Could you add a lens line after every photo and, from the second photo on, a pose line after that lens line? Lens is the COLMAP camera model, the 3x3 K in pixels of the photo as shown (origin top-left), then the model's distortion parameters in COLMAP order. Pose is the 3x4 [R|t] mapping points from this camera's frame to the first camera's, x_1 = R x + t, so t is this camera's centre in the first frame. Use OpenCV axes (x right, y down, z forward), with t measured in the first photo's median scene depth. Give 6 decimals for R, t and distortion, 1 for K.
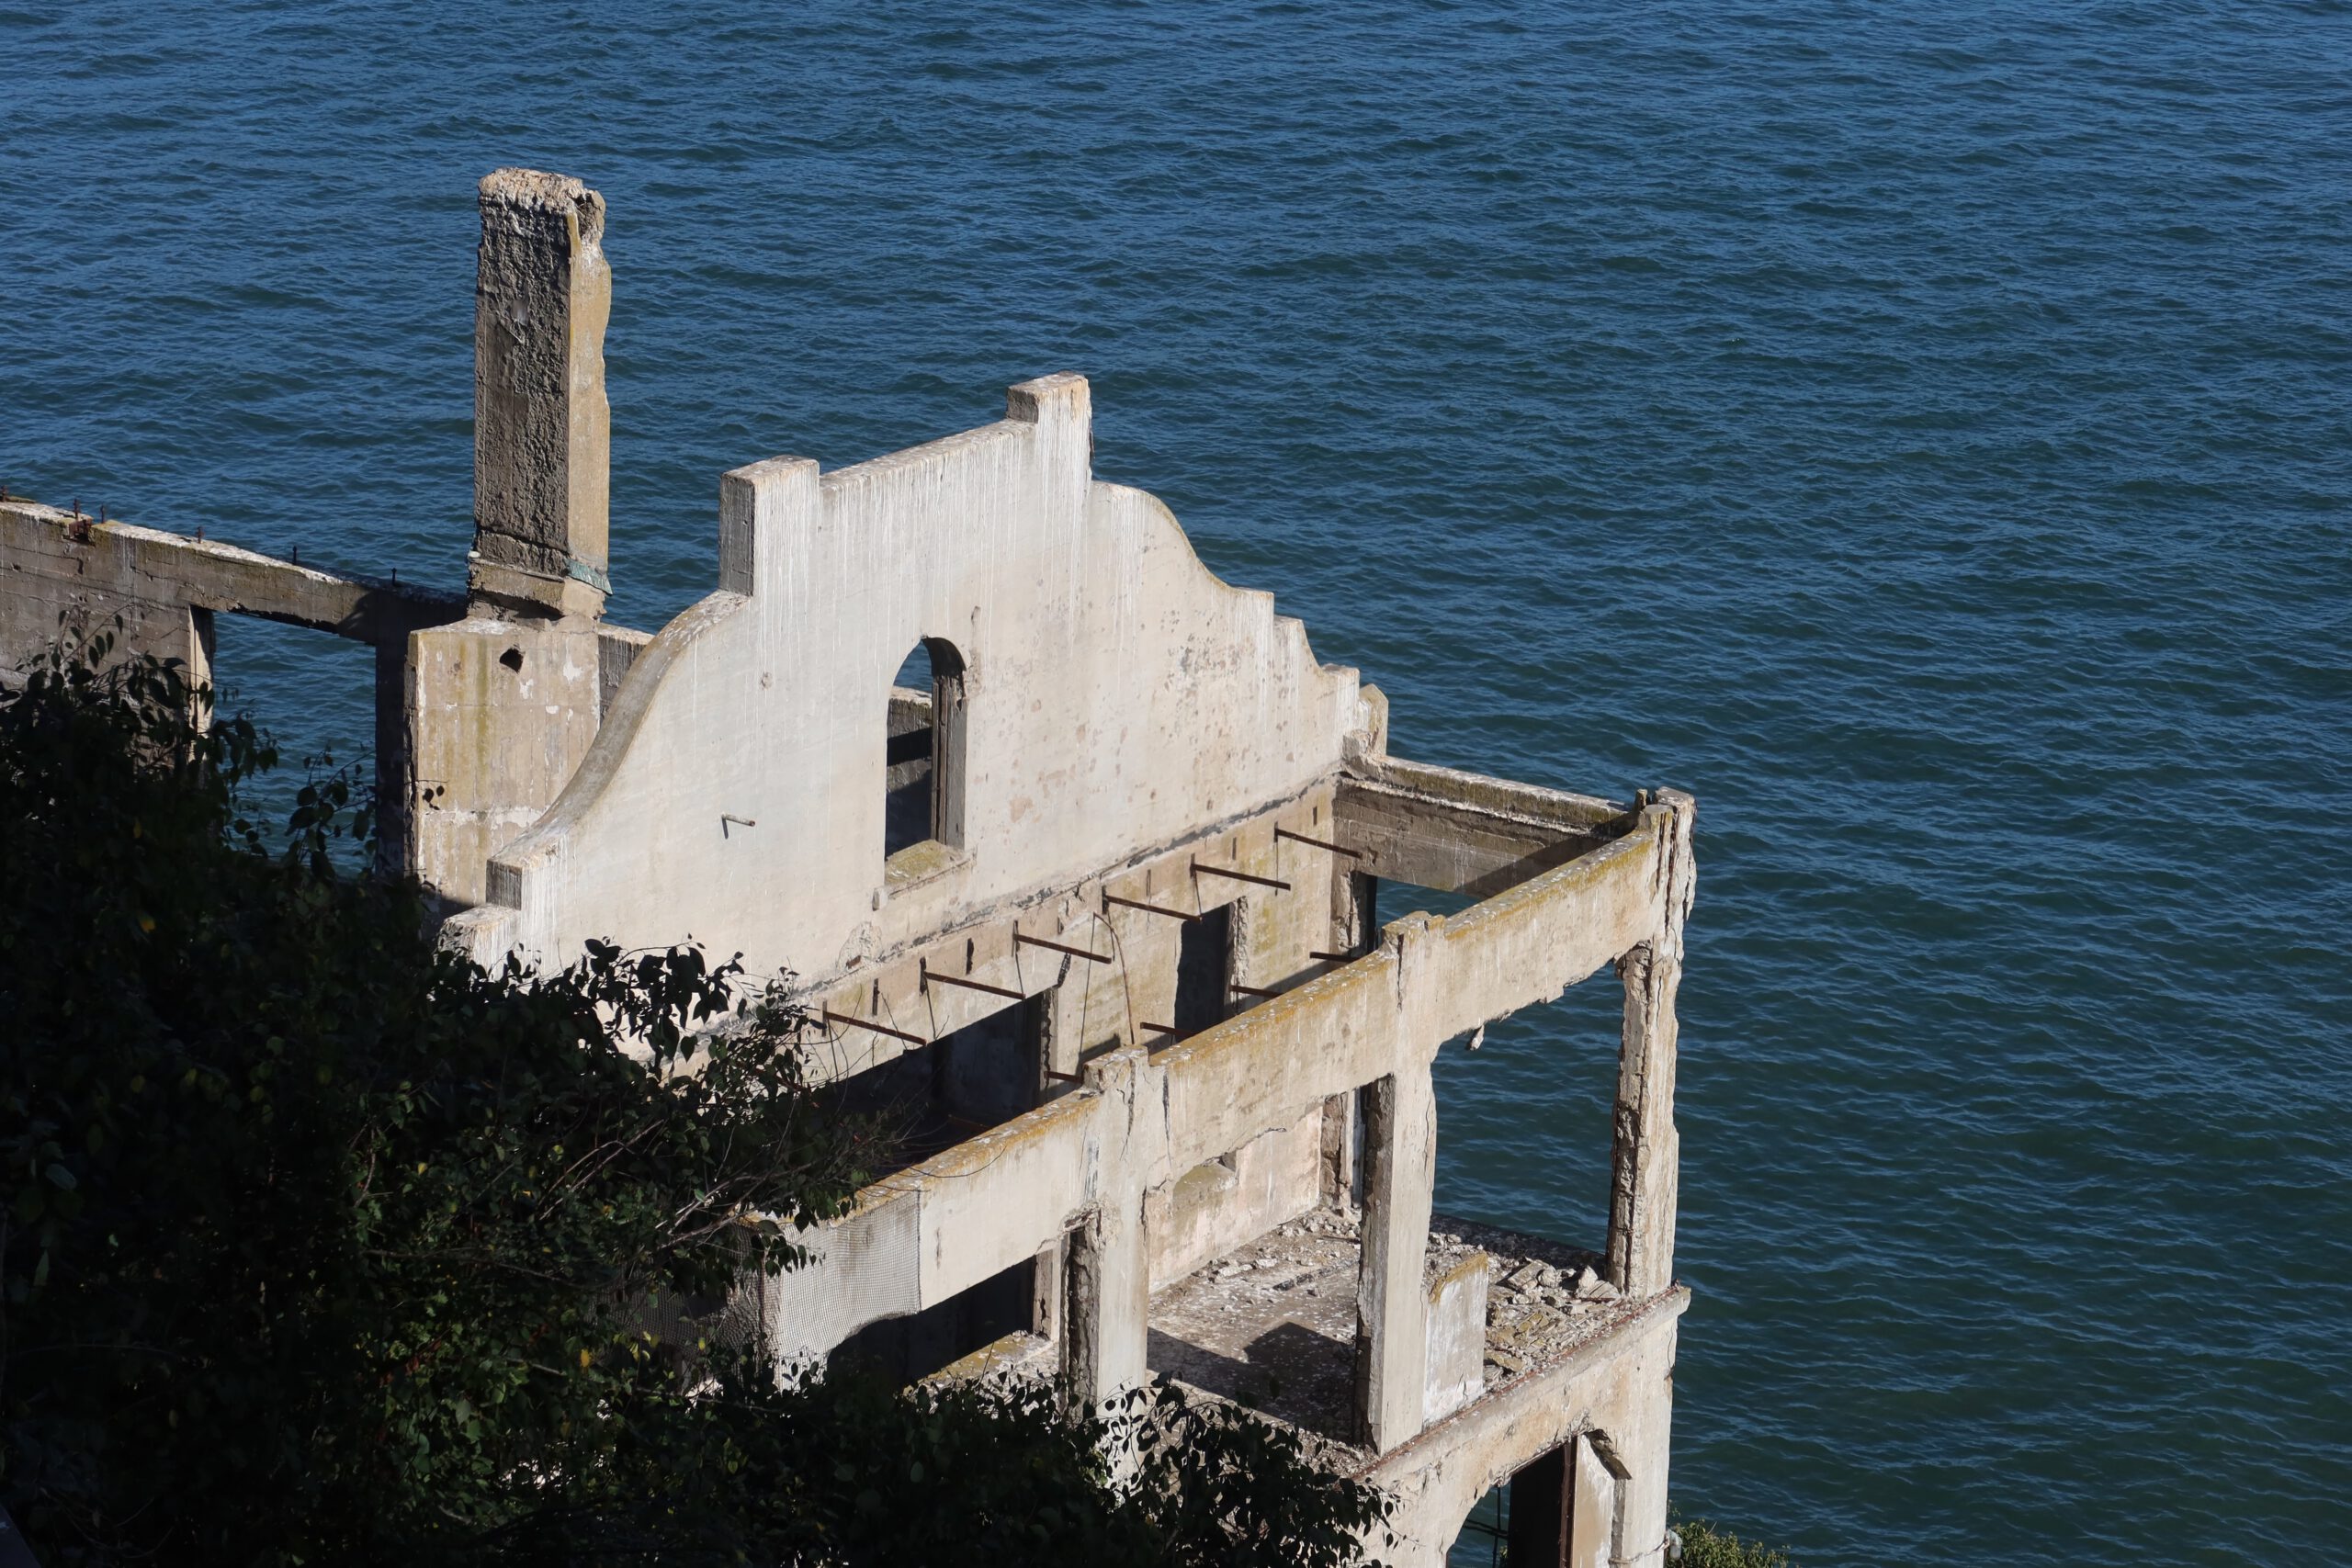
lens RADIAL K [[6746.3, 0, 1176.0], [0, 6746.3, 784.0], [0, 0, 1]] dist [0.000400, 0.079842]
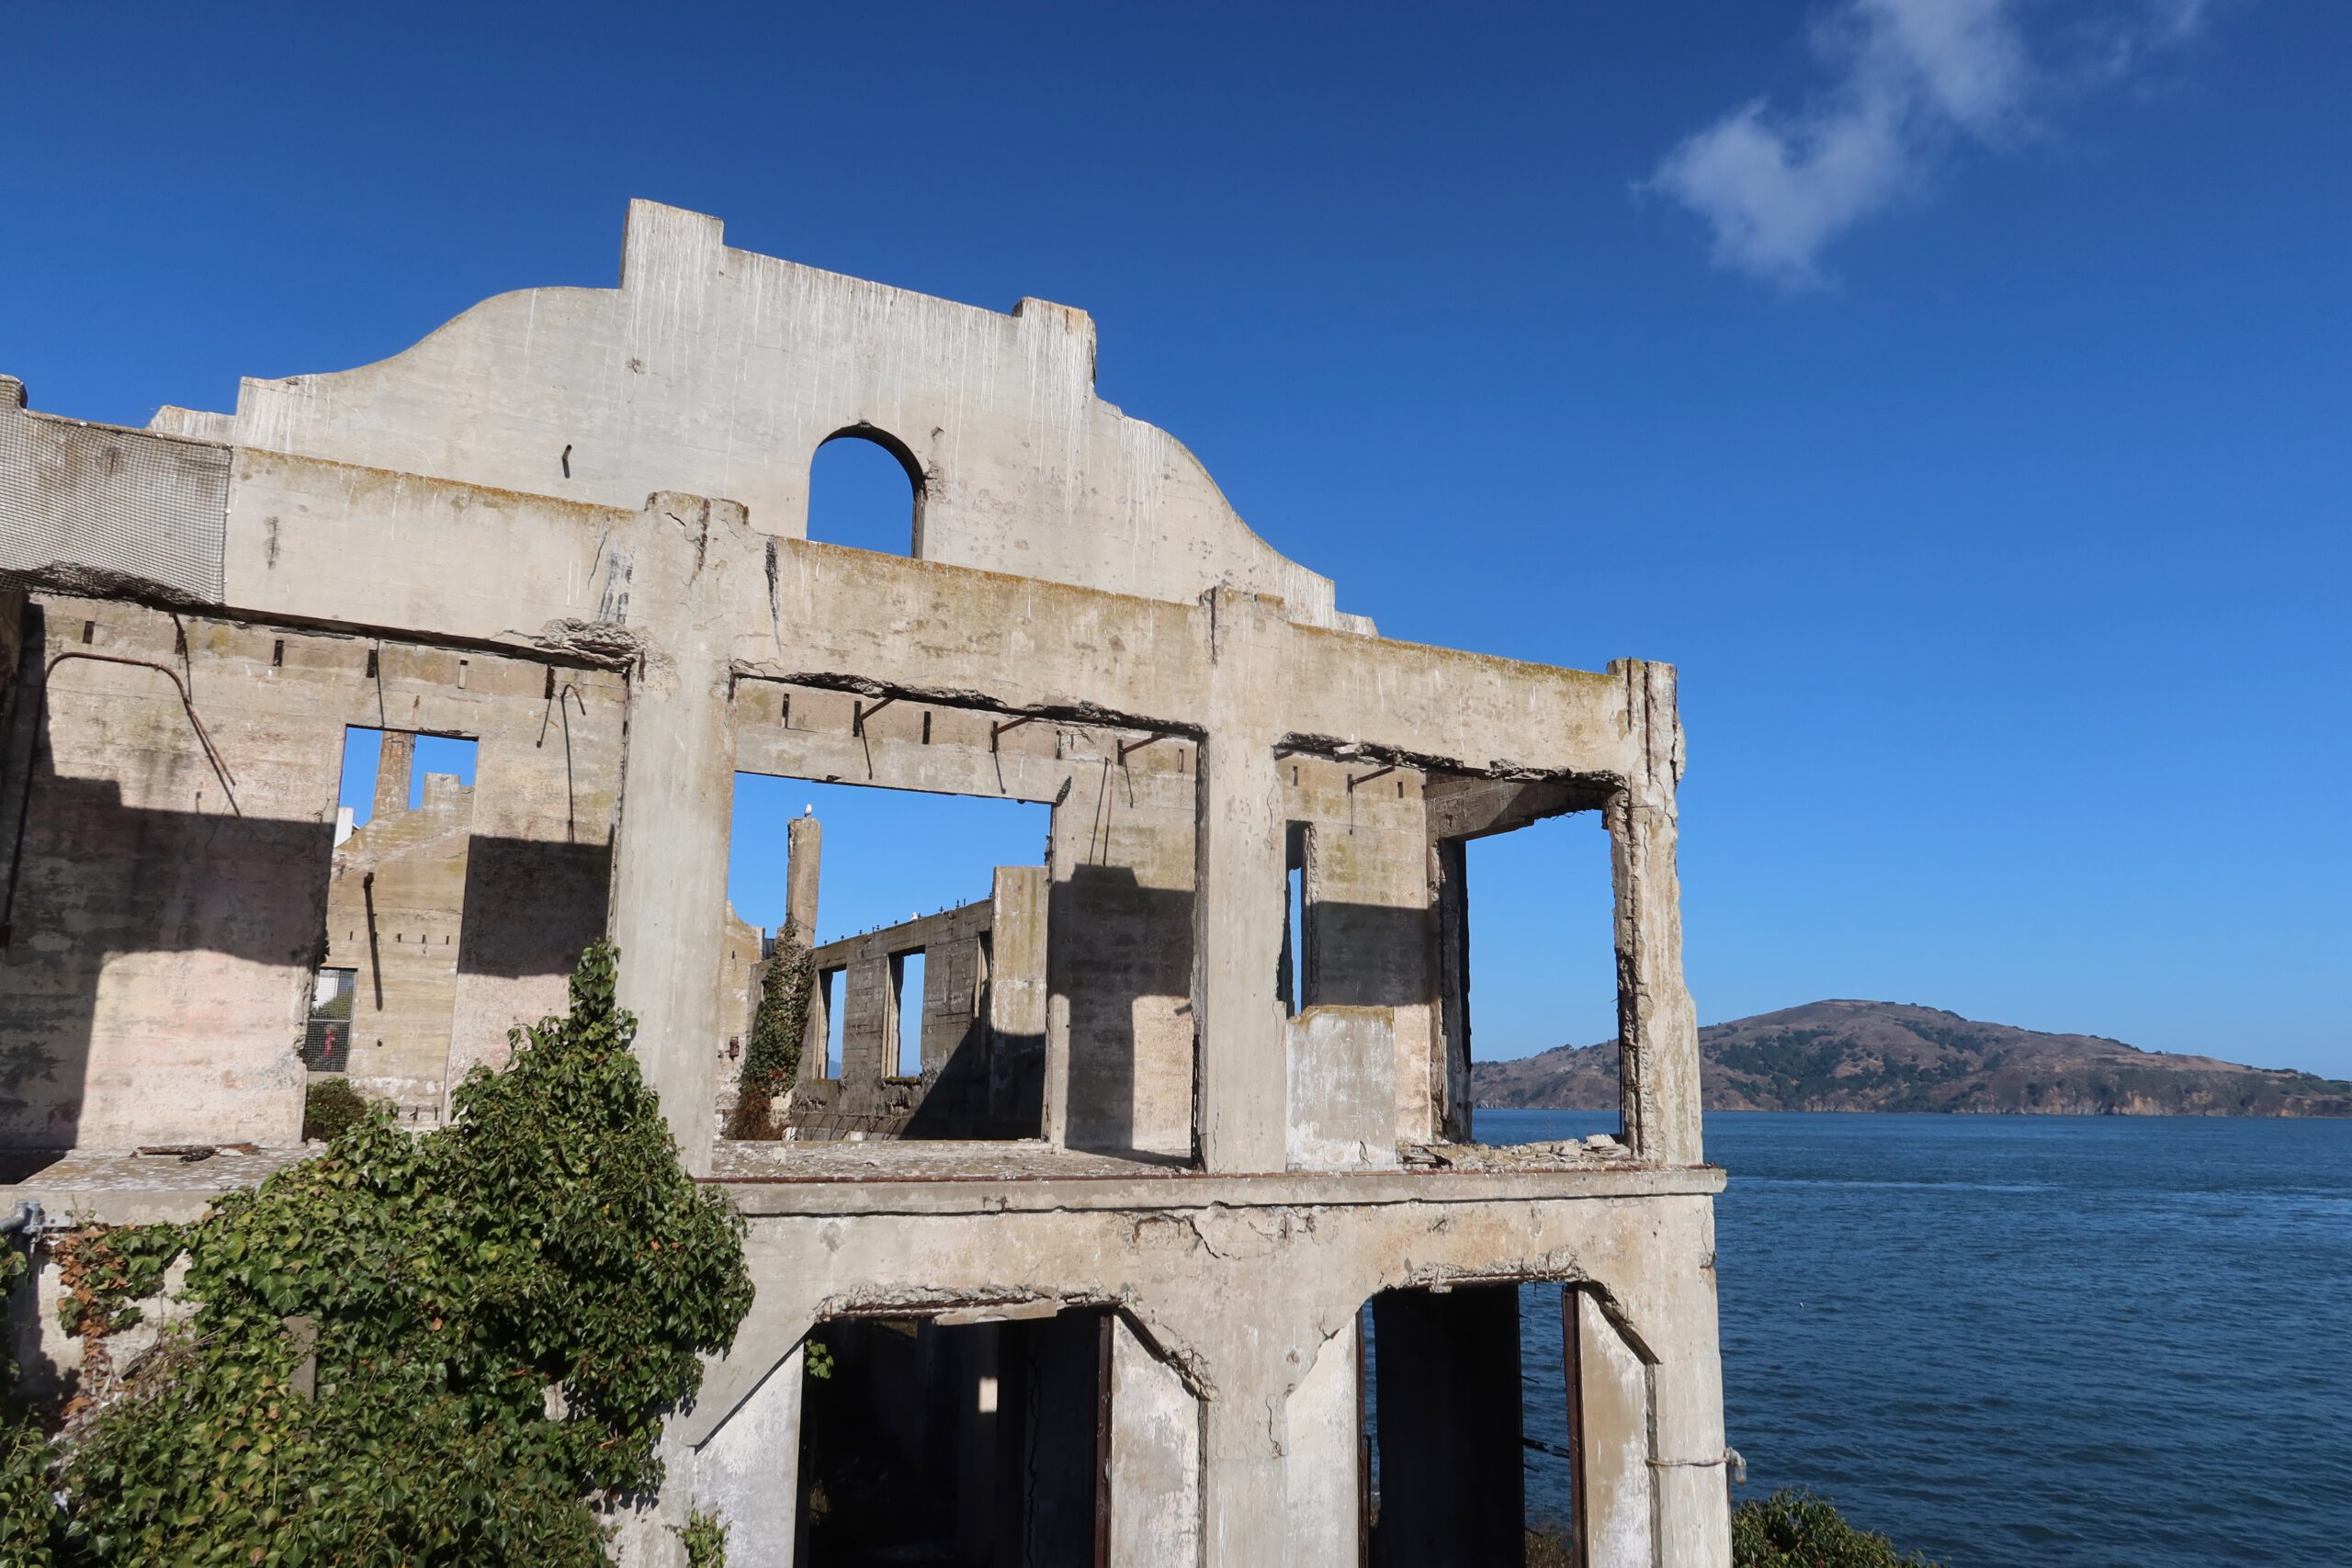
lens RADIAL K [[1637.5, 0, 1144.9], [0, 1637.5, 782.9], [0, 0, 1]] dist [-0.020630, 0.012399]
pose [[0.866897, -0.112644, -0.485593, 0.124618], [-0.128461, 0.890749, -0.435962, 0.138899], [0.481650, 0.440314, 0.757718, 0.752168]]
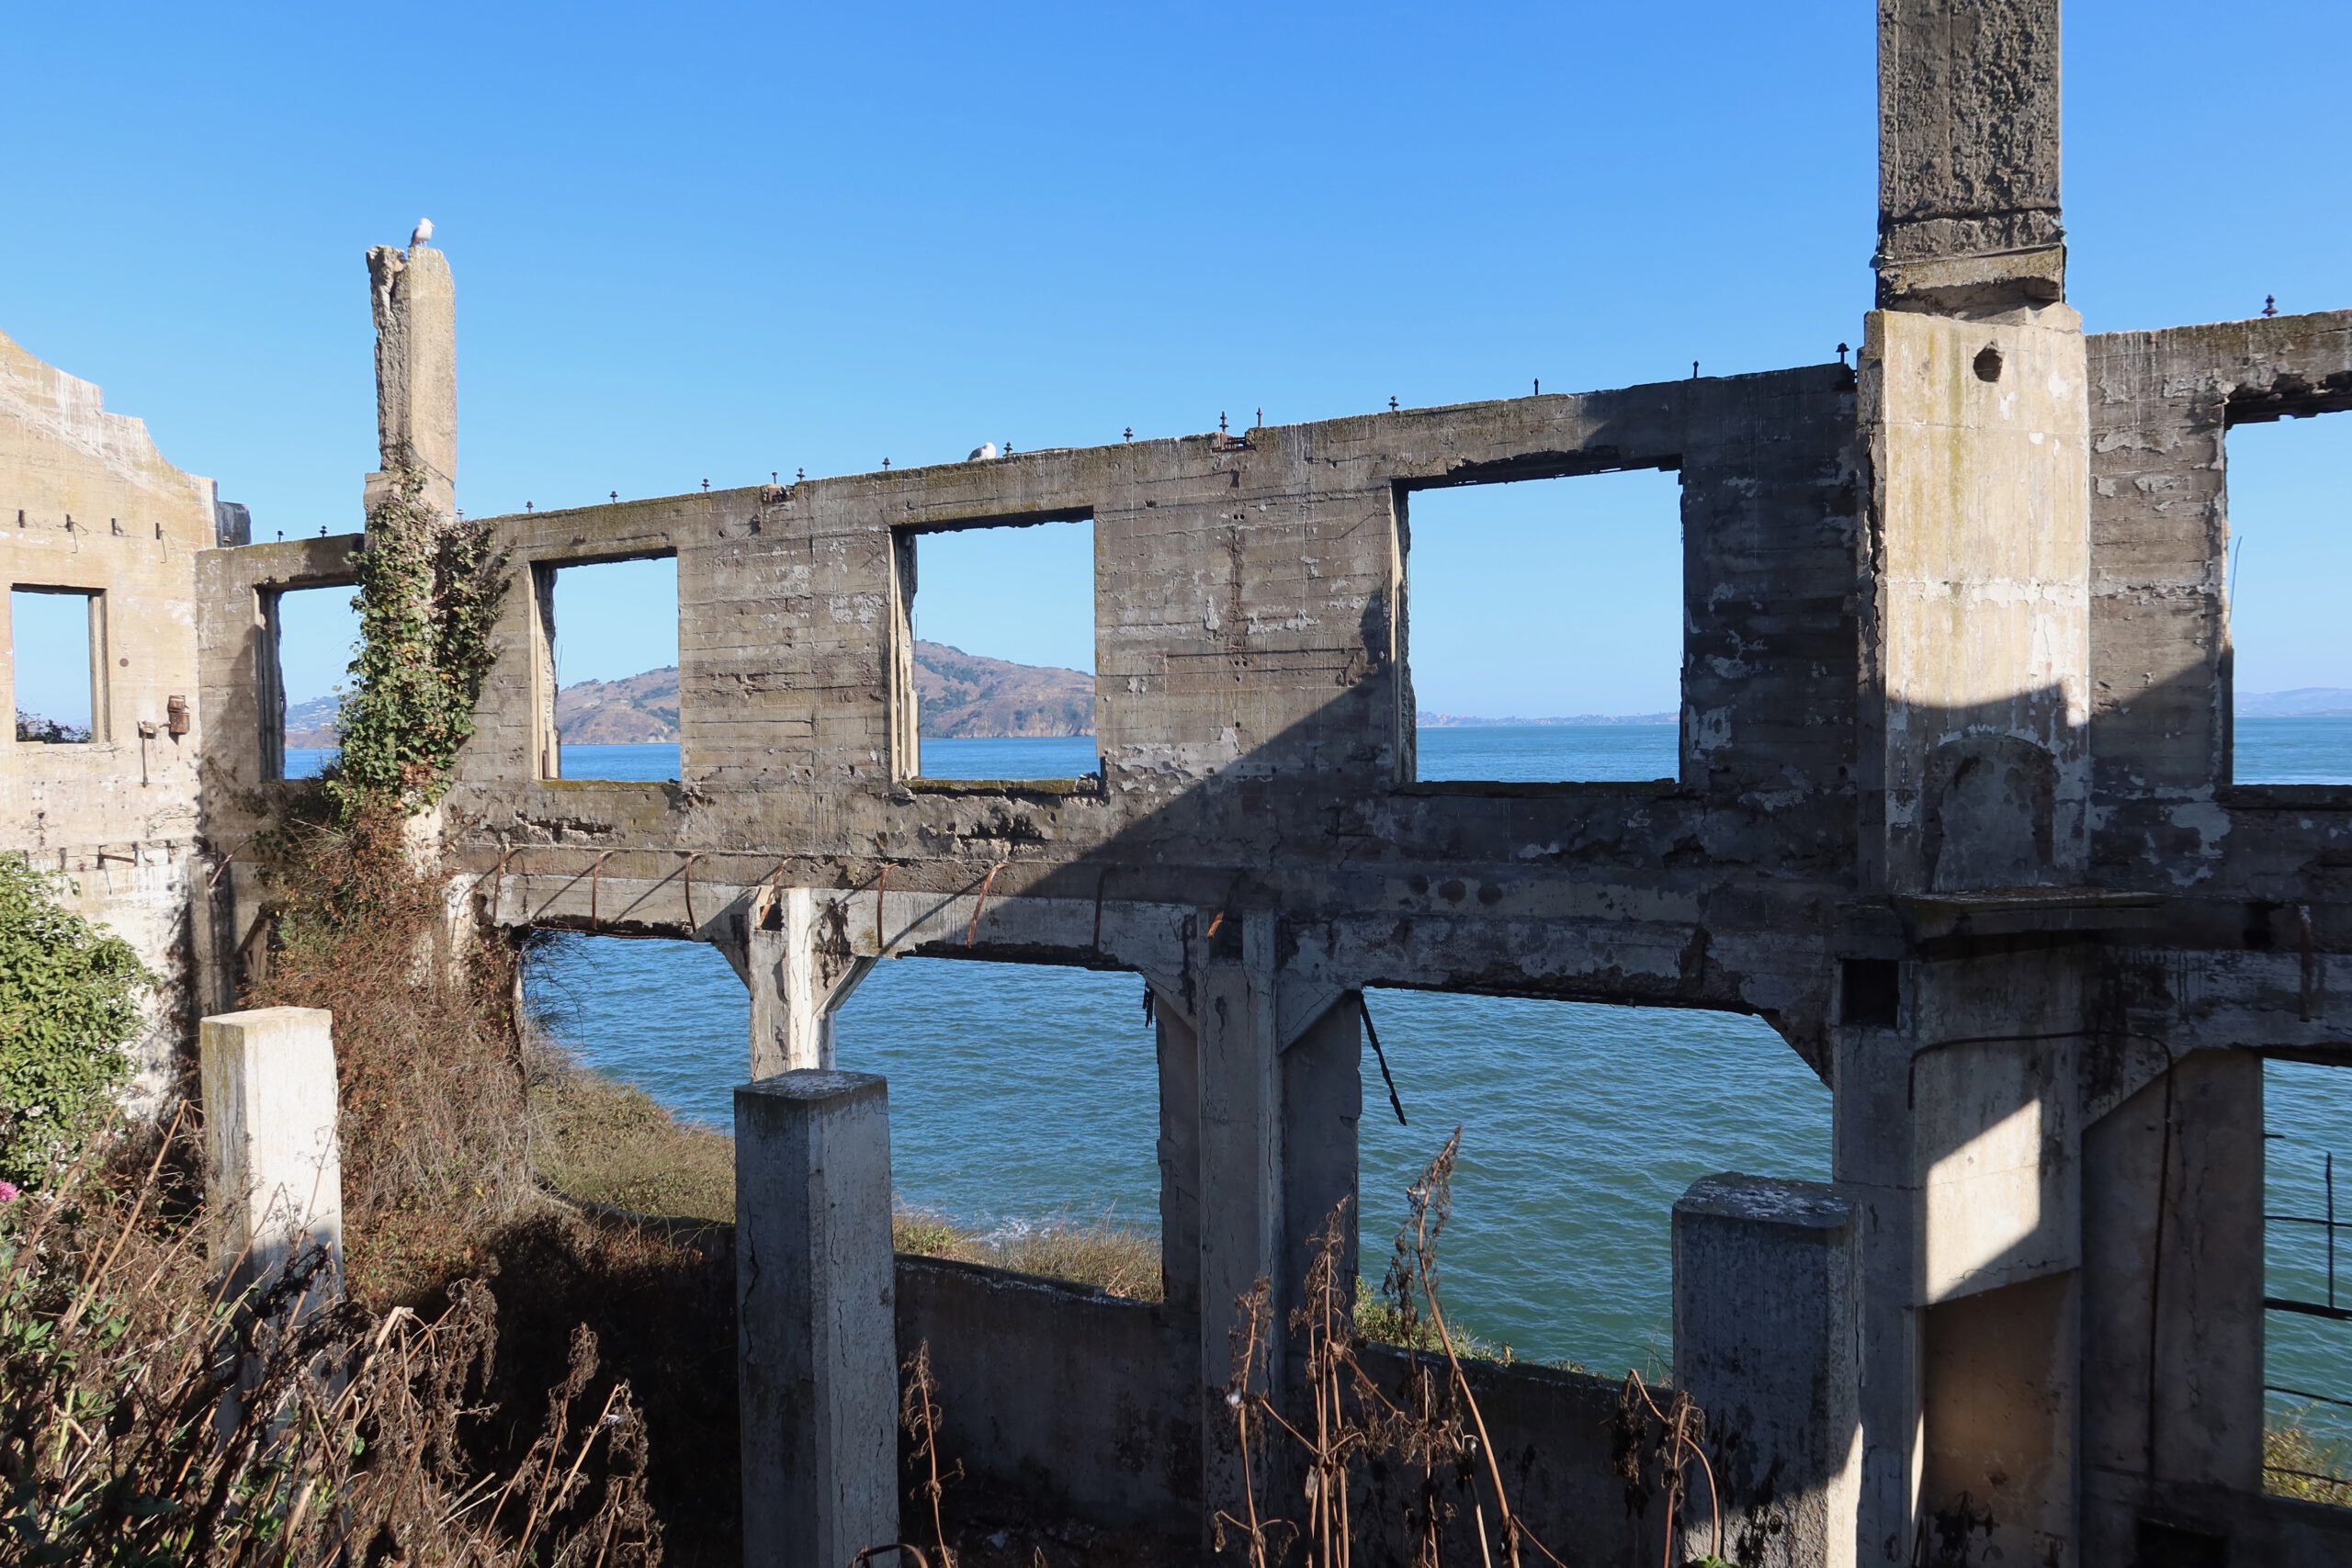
lens RADIAL K [[1637.5, 0, 1144.9], [0, 1637.5, 782.9], [0, 0, 1]] dist [-0.020630, 0.012399]
pose [[0.996901, -0.046122, 0.063724, -0.215153], [0.060625, 0.966666, -0.248761, 0.066485], [-0.050126, 0.251853, 0.966466, 0.912161]]
